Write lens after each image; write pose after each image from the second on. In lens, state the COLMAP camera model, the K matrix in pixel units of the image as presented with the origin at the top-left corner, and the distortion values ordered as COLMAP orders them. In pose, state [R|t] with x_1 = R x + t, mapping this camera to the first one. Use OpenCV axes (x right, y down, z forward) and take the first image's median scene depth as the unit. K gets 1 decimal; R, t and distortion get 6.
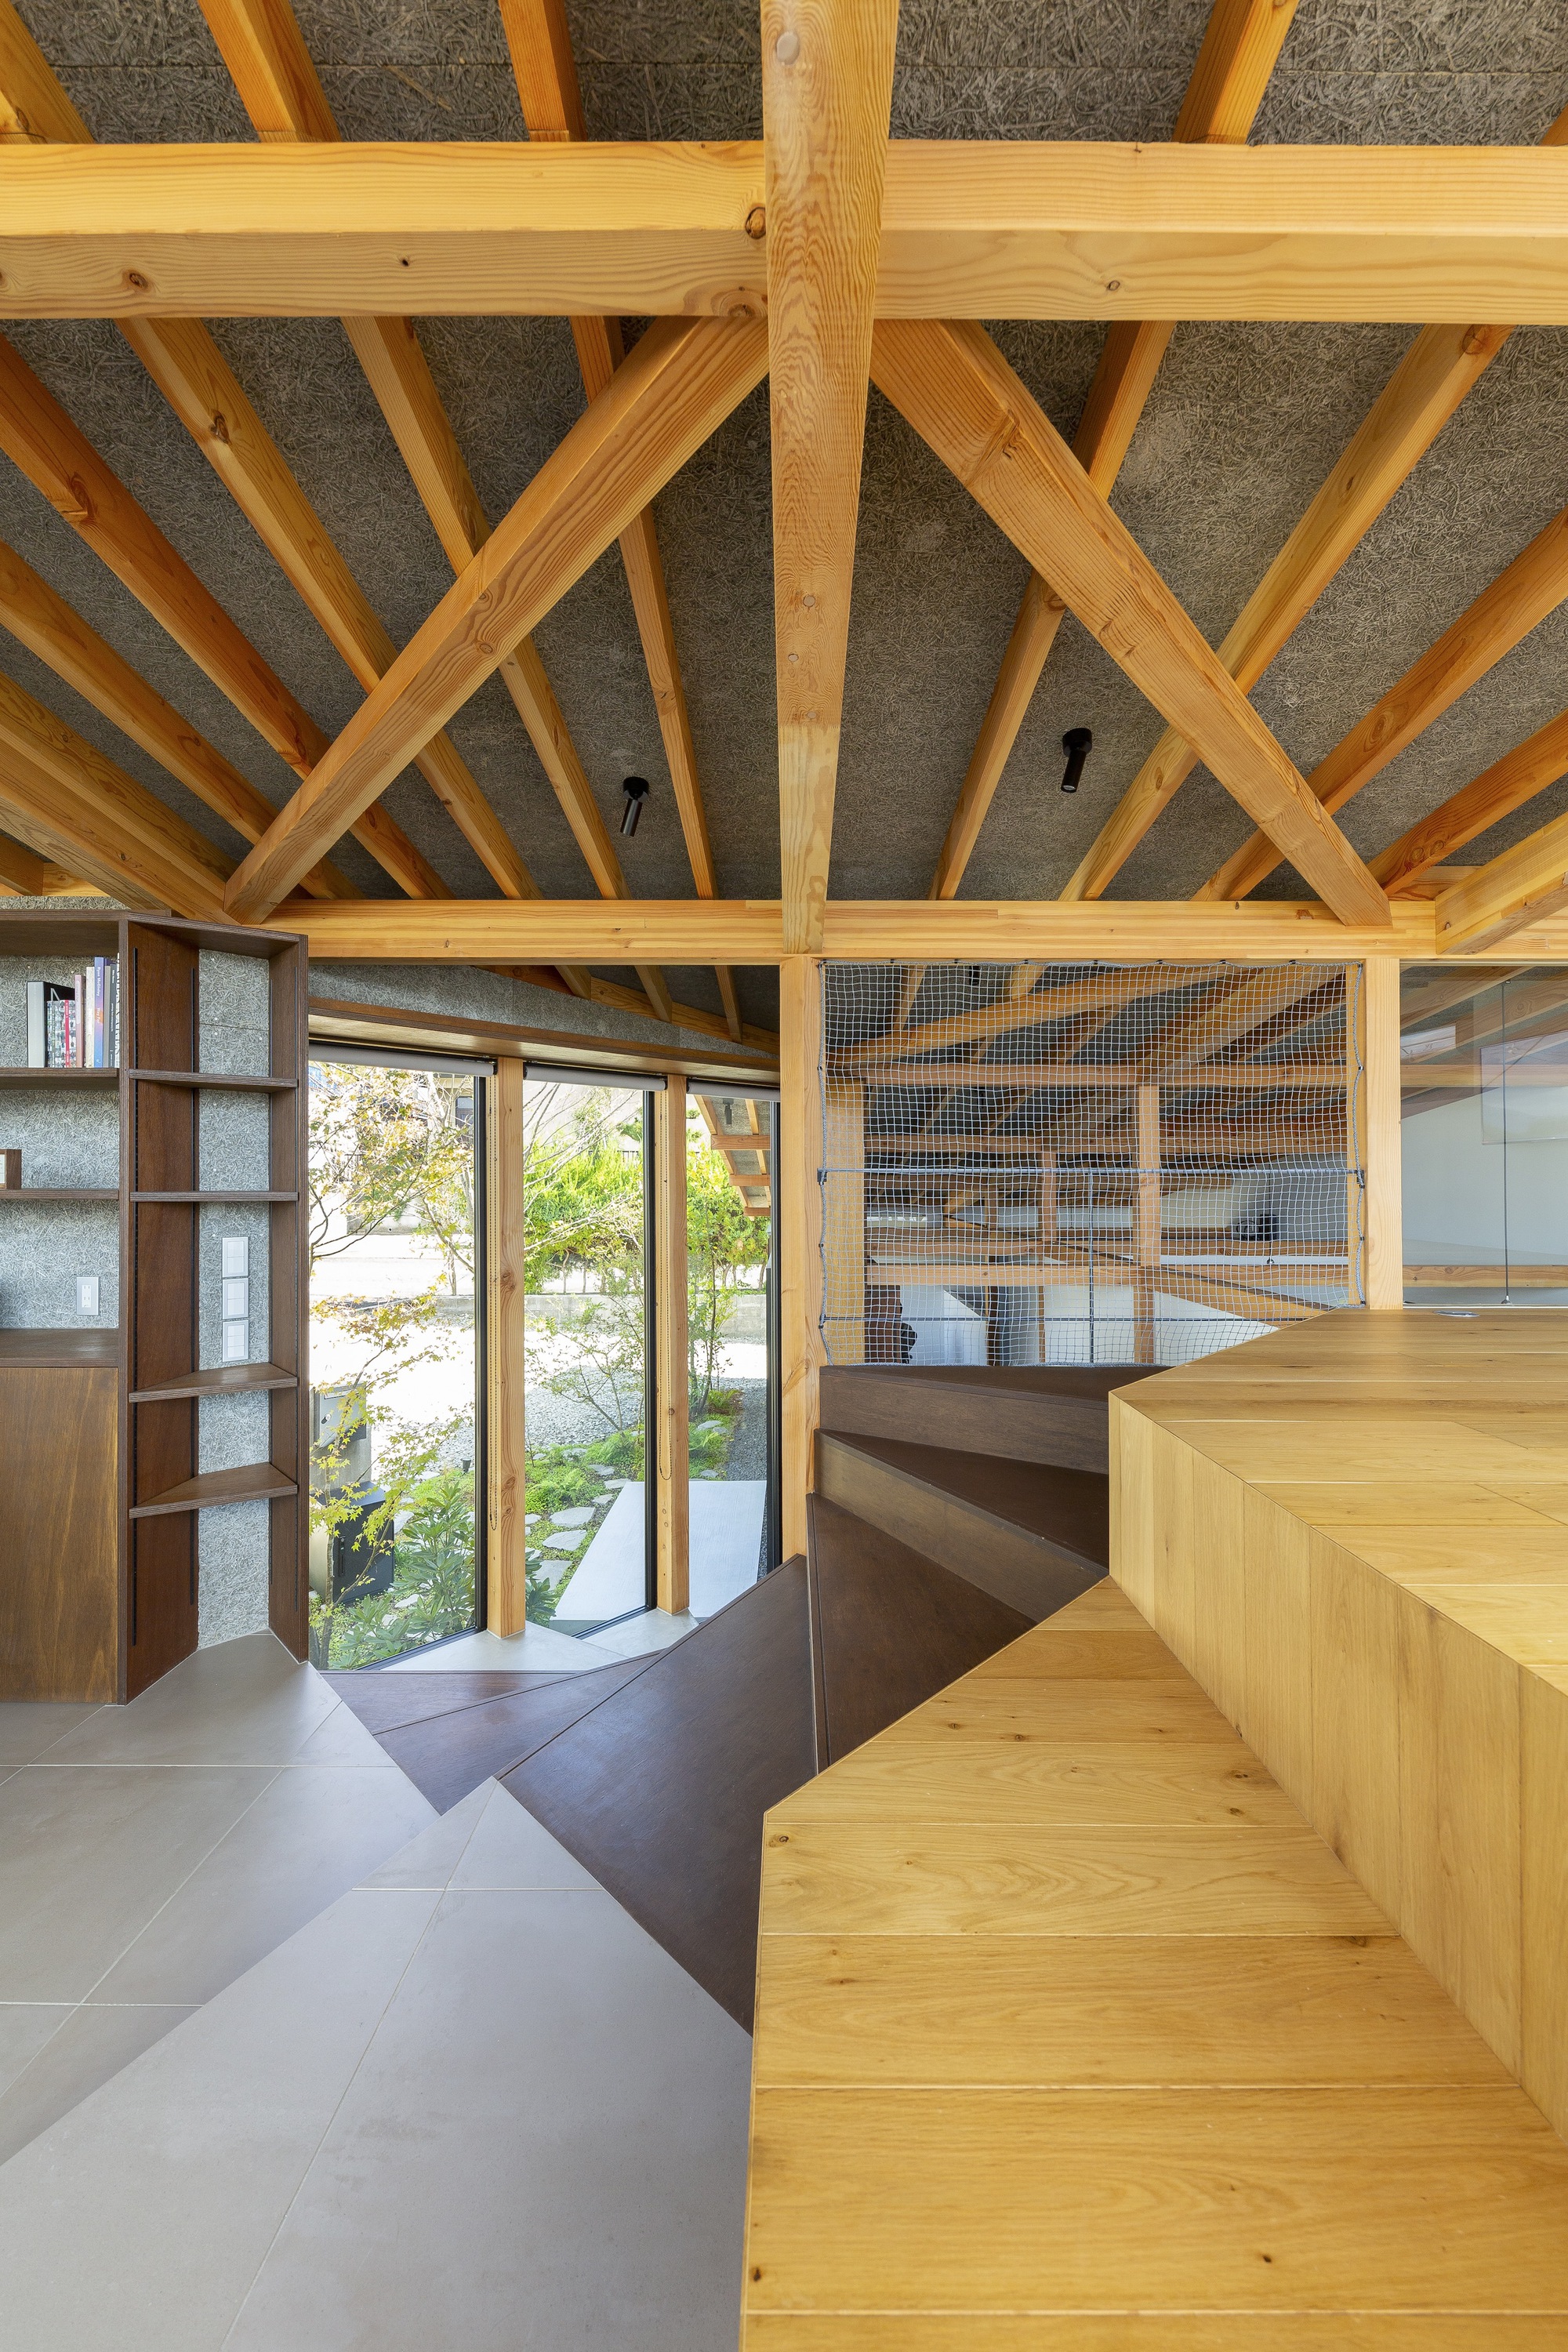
lens RADIAL K [[852.3, 0, 766.1], [0, 852.3, 1171.0], [0, 0, 1]] dist [0.002958, 0.000104]
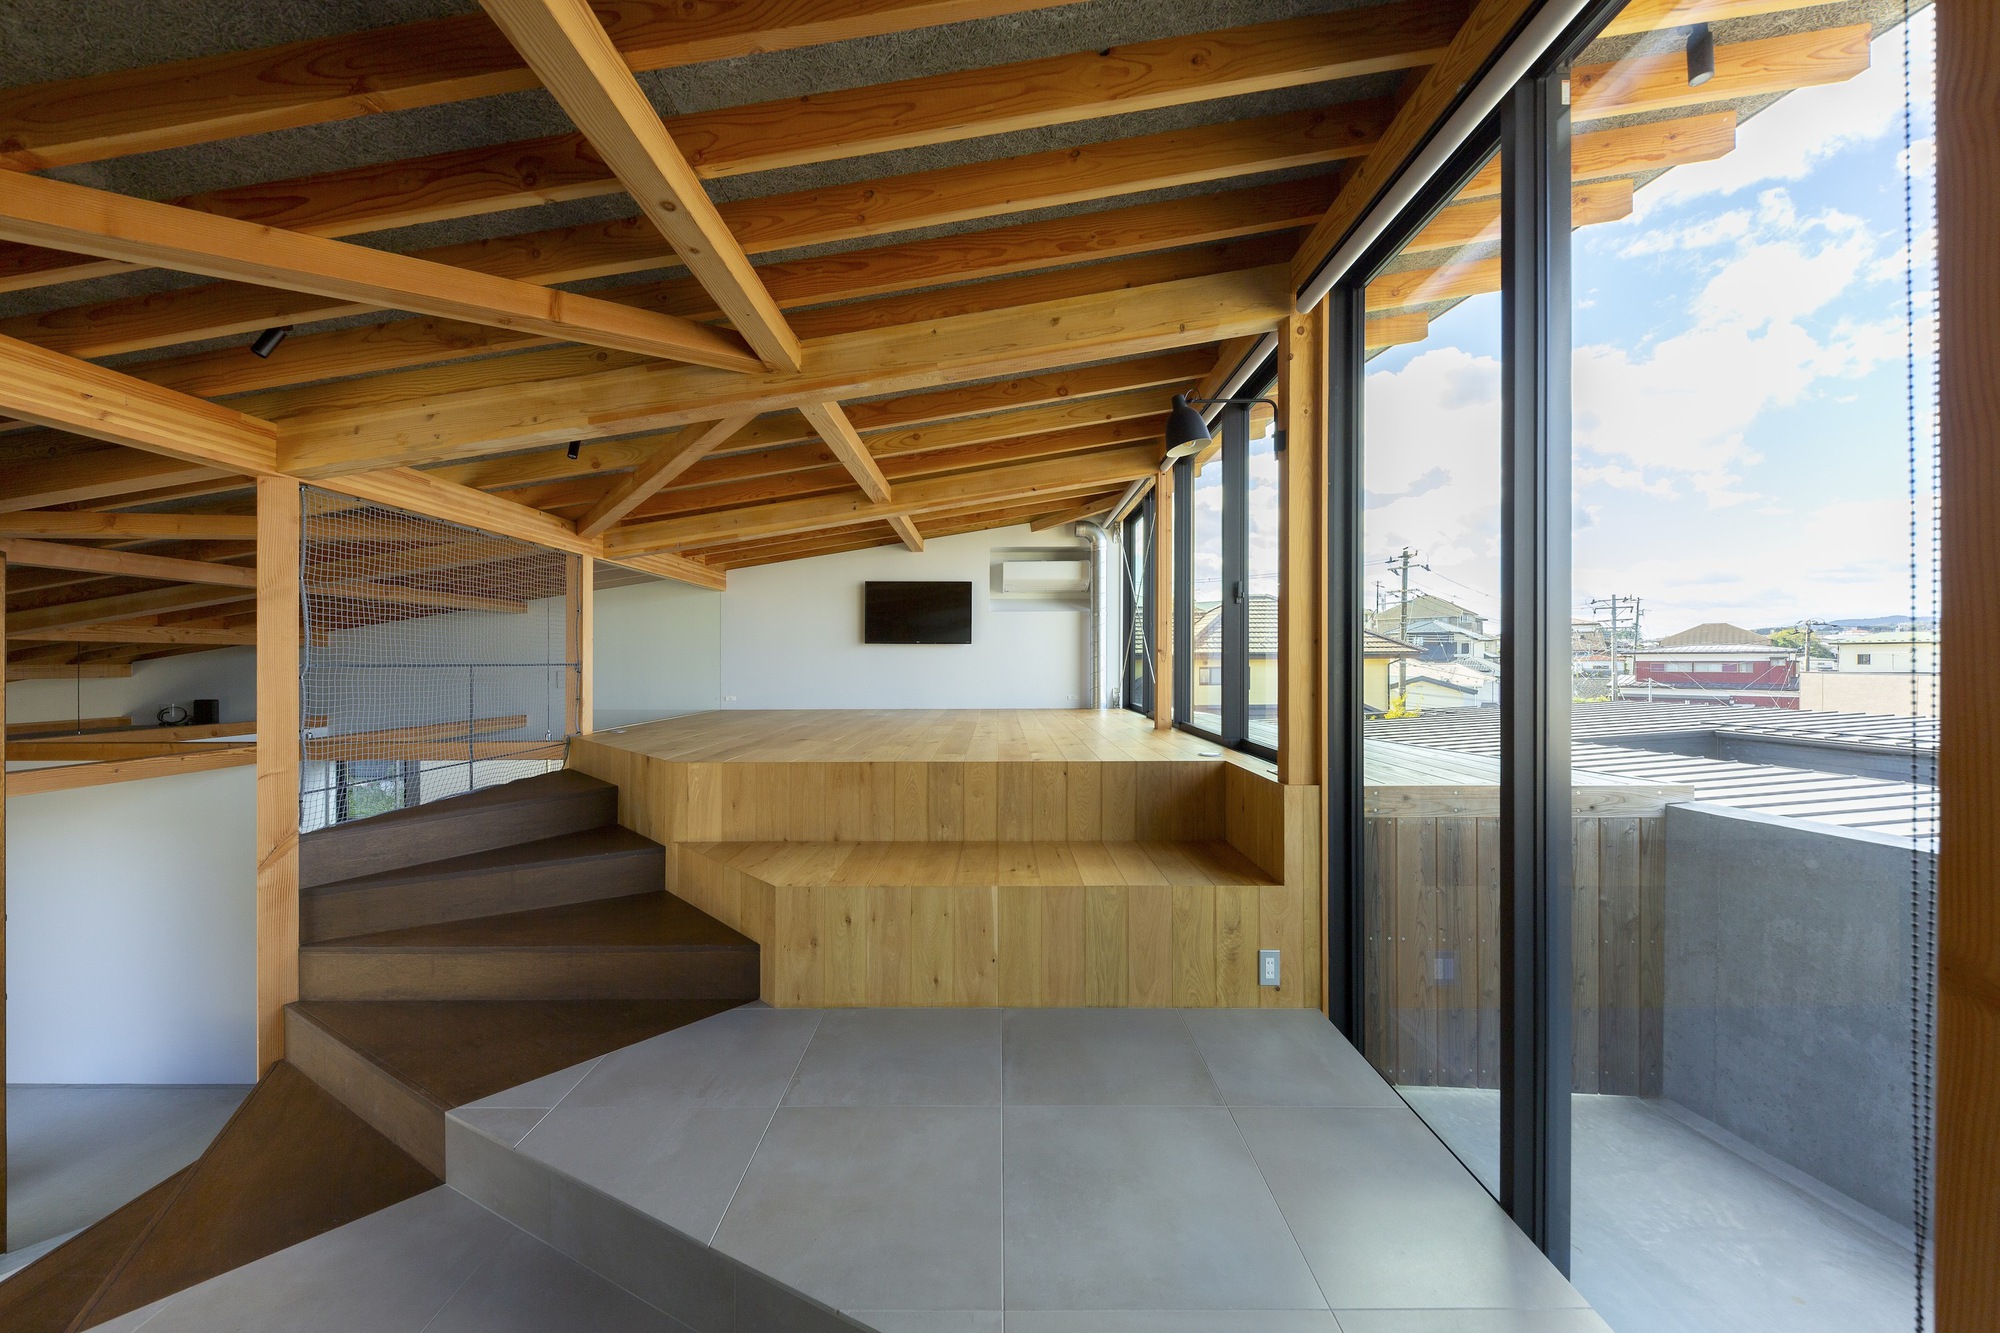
lens RADIAL K [[718.3, 0, 1007.9], [0, 718.3, 665.1], [0, 0, 1]] dist [-0.003357, -0.001116]
pose [[-0.003353, -0.005824, 0.999977, -0.925386], [0.000377, 0.999983, 0.005825, -0.008325], [-0.999994, 0.000396, -0.003350, 0.046140]]
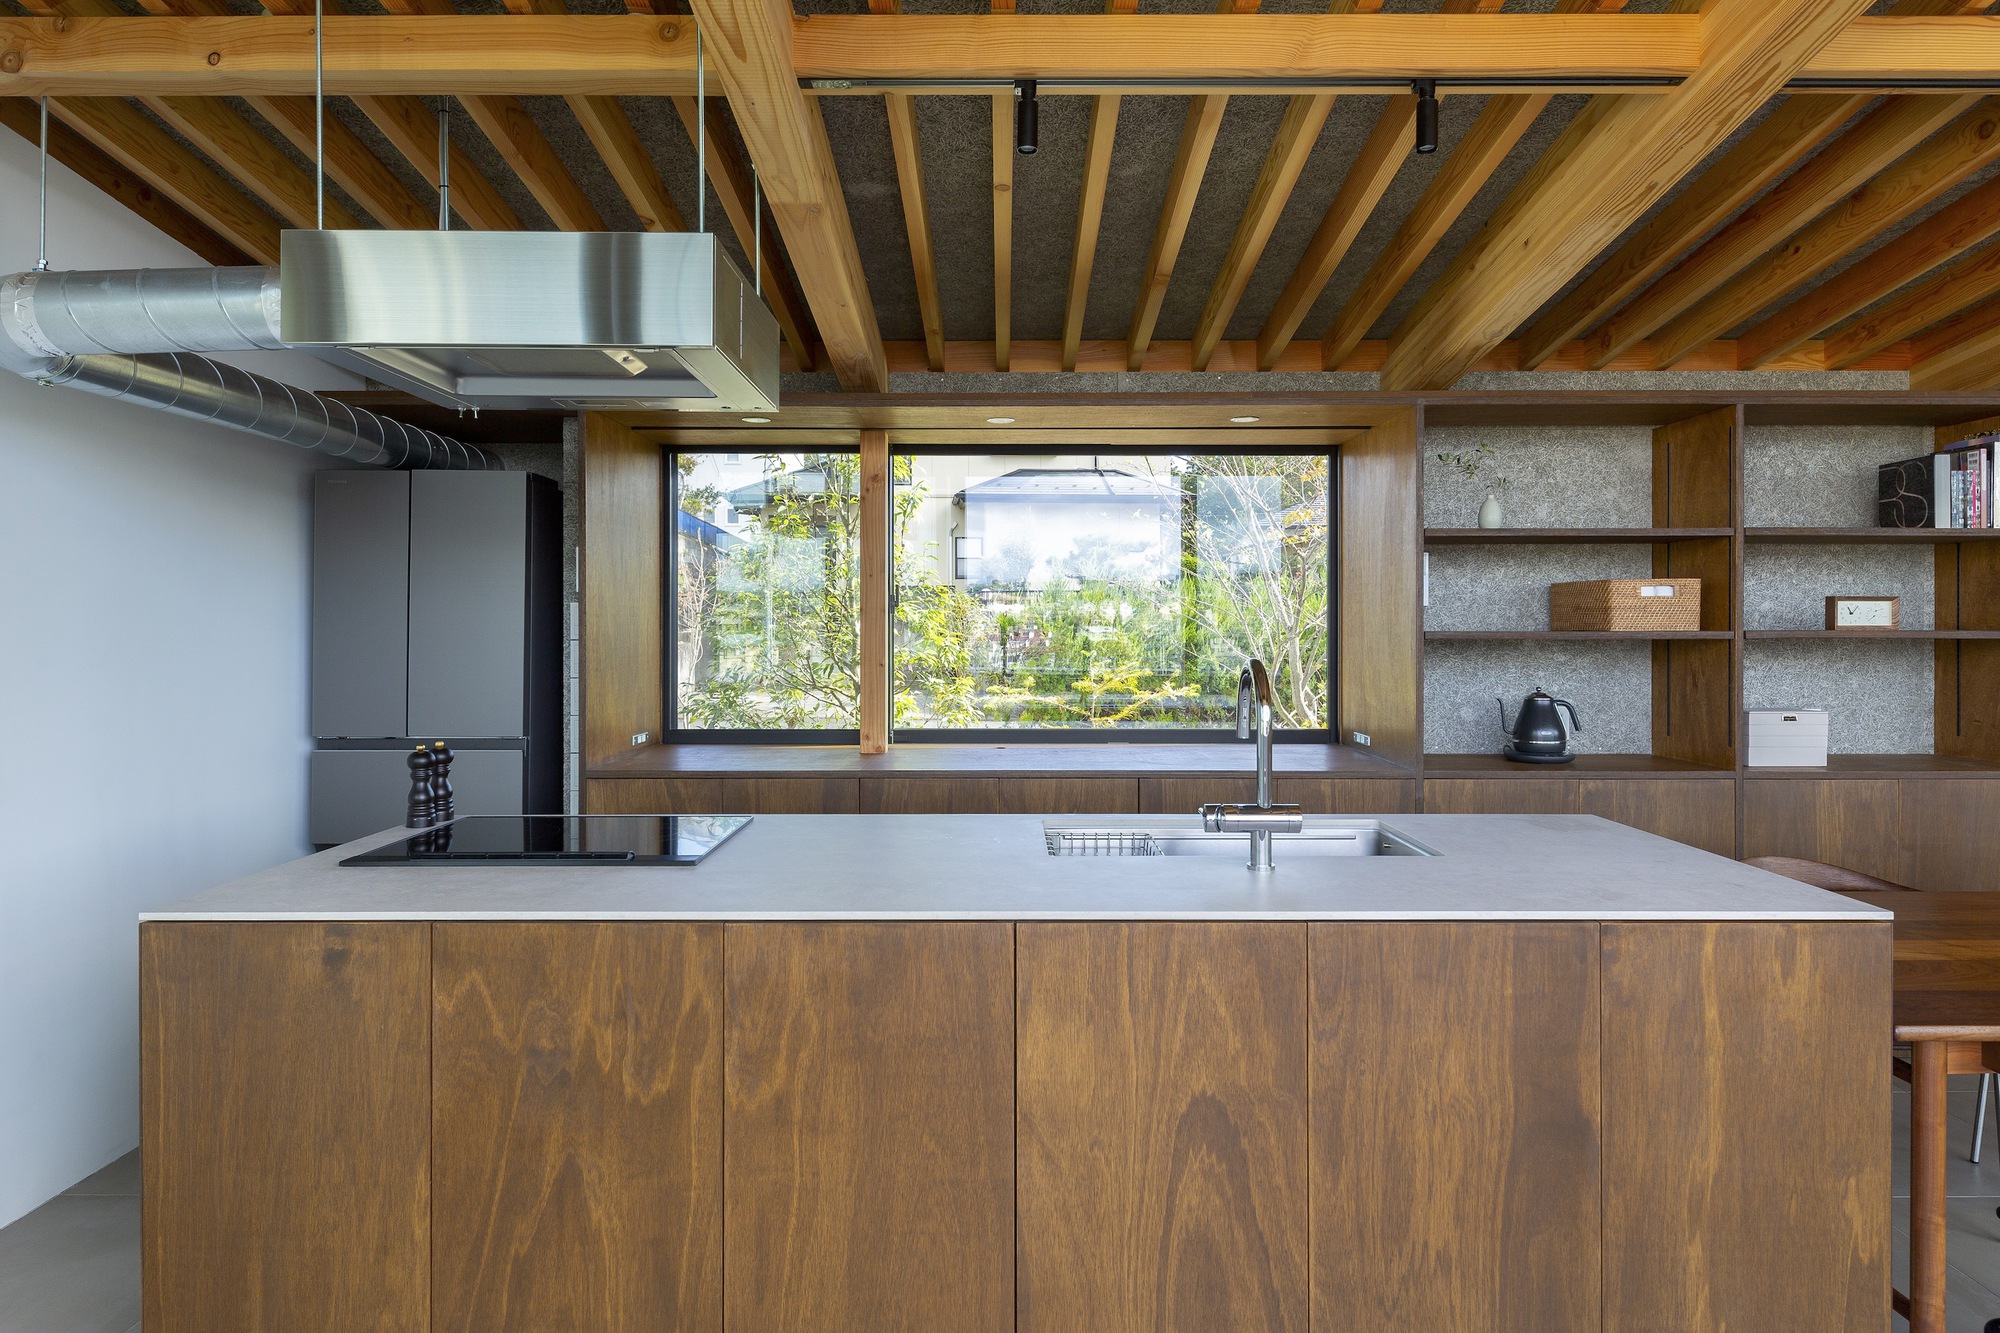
lens RADIAL K [[1132.7, 0, 978.4], [0, 1132.7, 633.9], [0, 0, 1]] dist [0.002659, 0.001530]
pose [[0.999944, -0.000812, -0.010555, -1.887025], [0.000910, 0.999956, 0.009304, 0.010198], [0.010547, -0.009313, 0.999901, -0.515548]]
